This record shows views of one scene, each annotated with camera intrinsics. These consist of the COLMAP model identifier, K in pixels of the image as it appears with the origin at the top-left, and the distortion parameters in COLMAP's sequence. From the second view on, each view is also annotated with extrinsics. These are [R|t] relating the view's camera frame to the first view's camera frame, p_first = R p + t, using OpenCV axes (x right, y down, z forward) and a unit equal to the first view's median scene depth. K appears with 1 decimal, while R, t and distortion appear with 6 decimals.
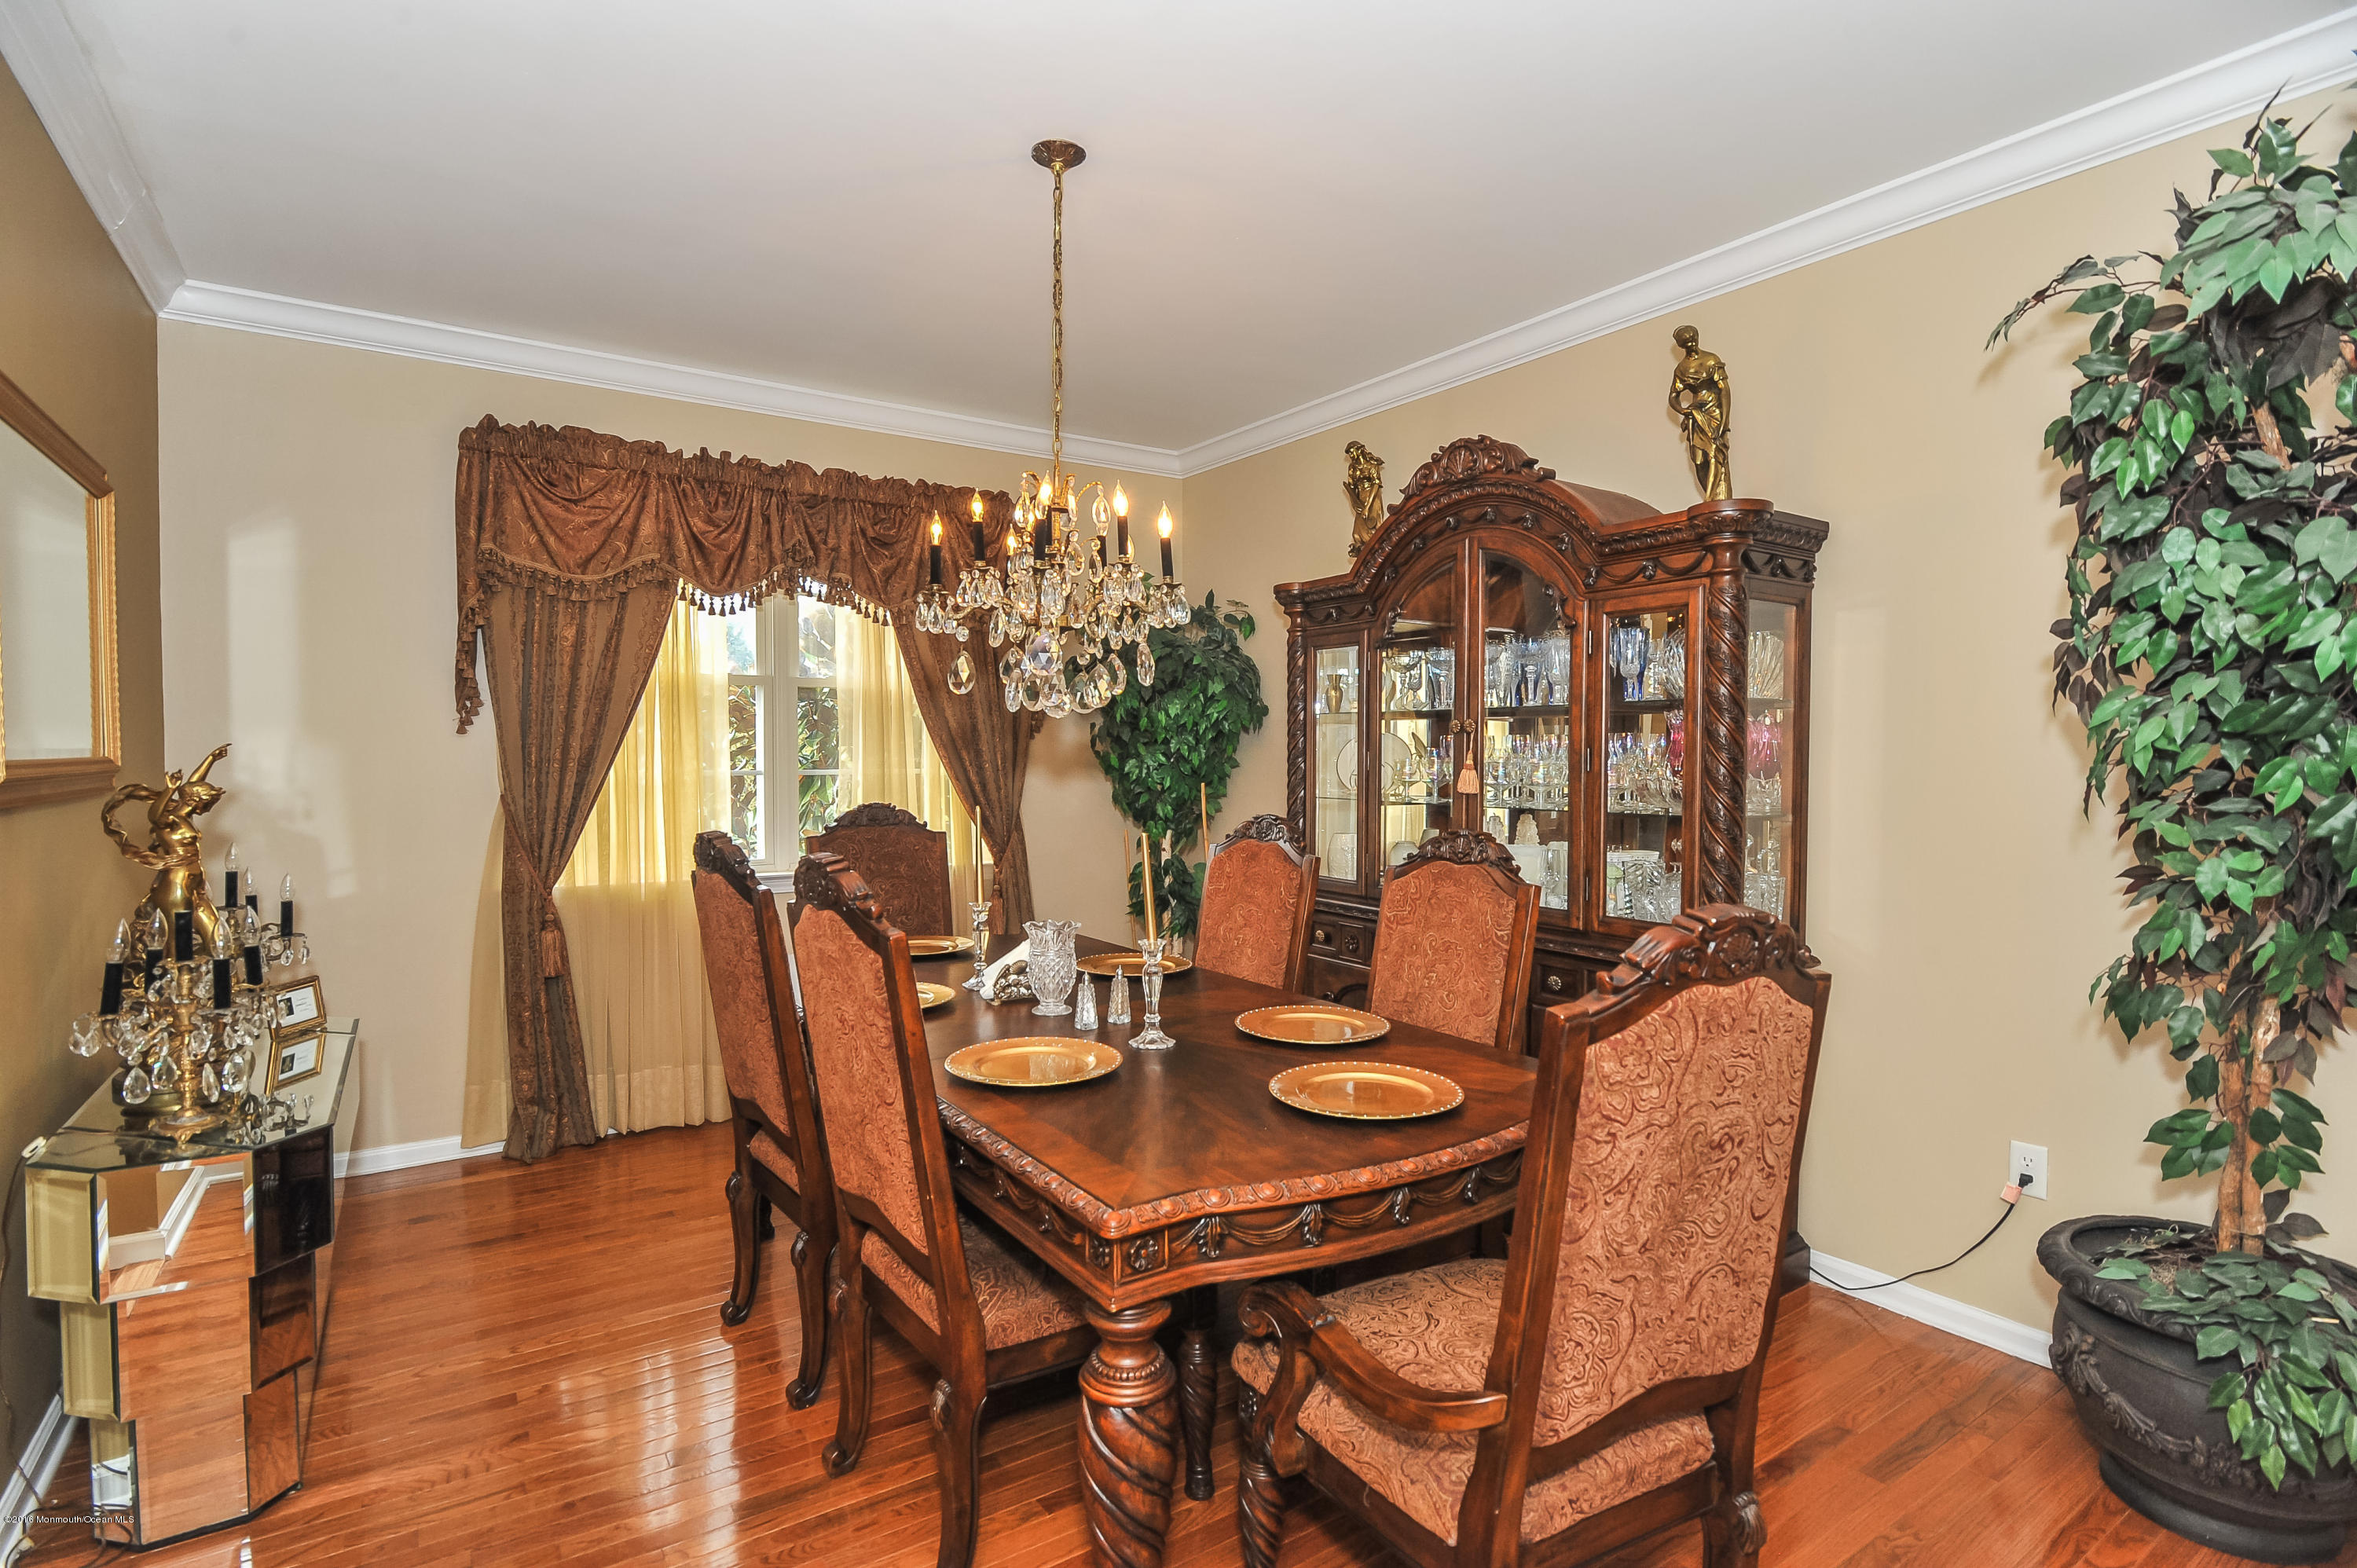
lens RADIAL K [[1153.7, 0, 1180.4], [0, 1153.7, 785.9], [0, 0, 1]] dist [-0.010846, -0.002041]
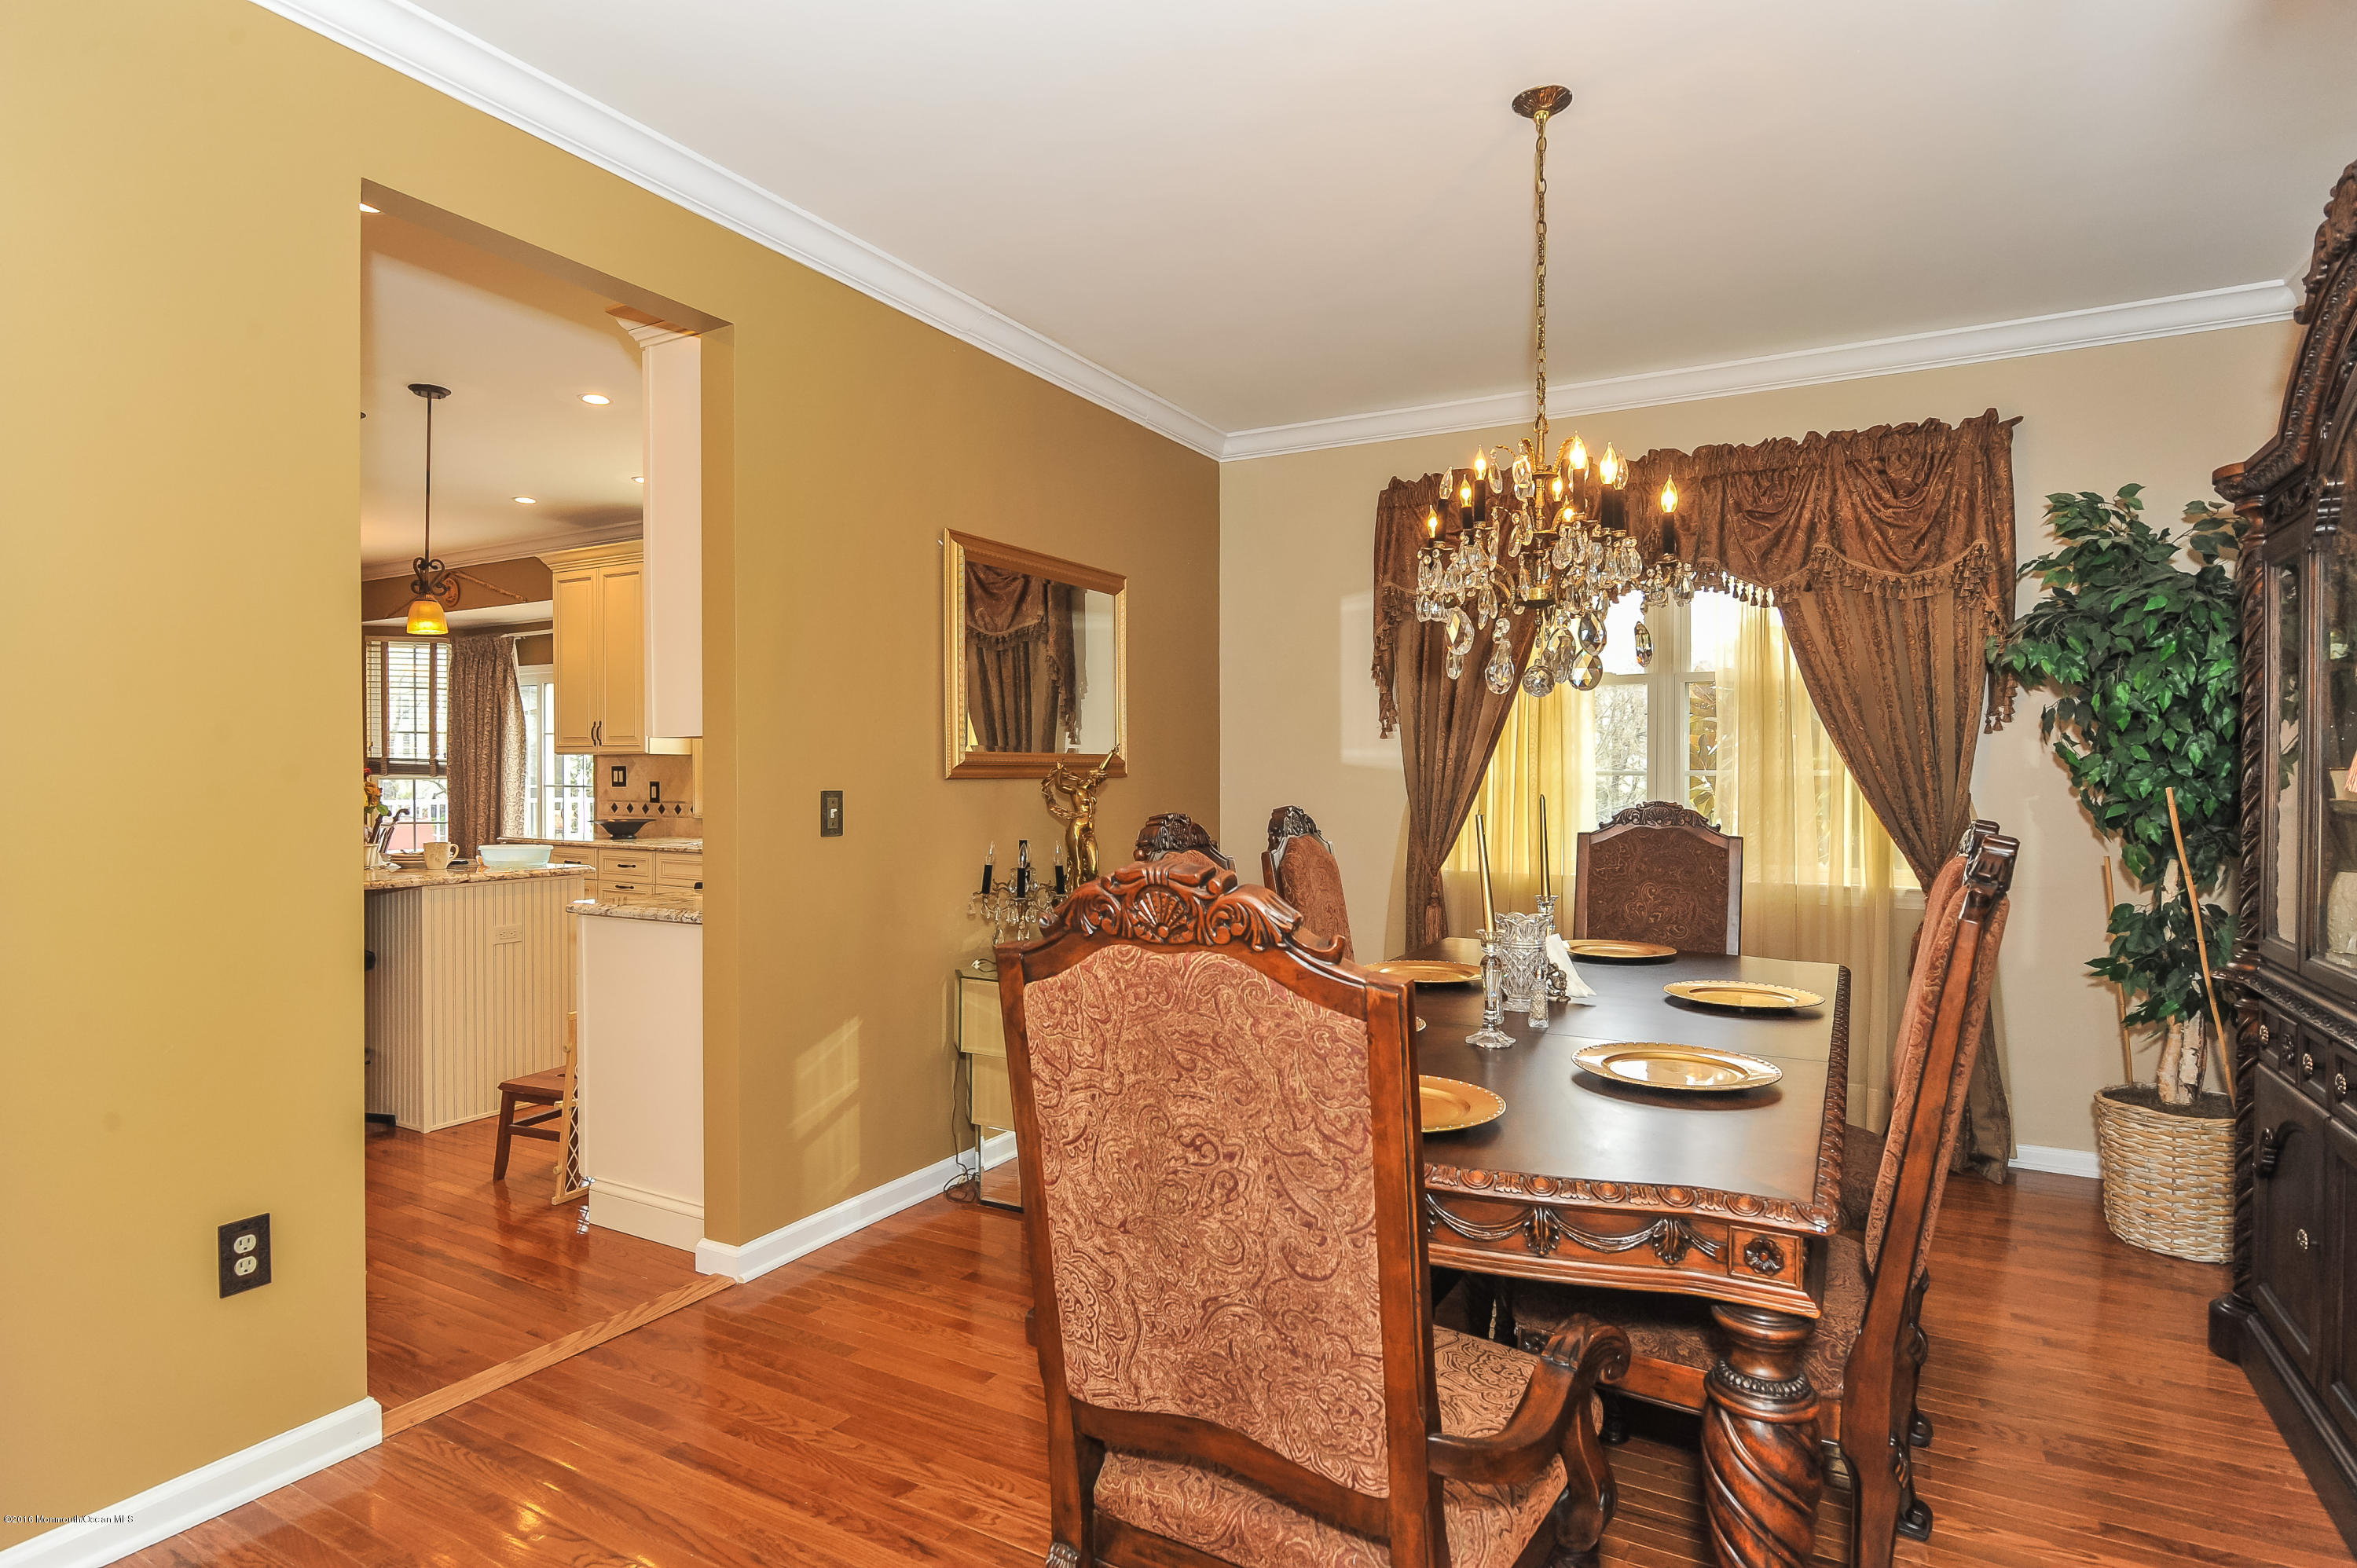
lens RADIAL K [[1233.1, 0, 1185.1], [0, 1233.1, 778.0], [0, 0, 1]] dist [-0.002329, -0.000073]
pose [[0.457548, 0.002157, -0.889182, 0.442167], [-0.026729, 0.999579, -0.011329, 0.017113], [0.888783, 0.028951, 0.457413, 0.199142]]
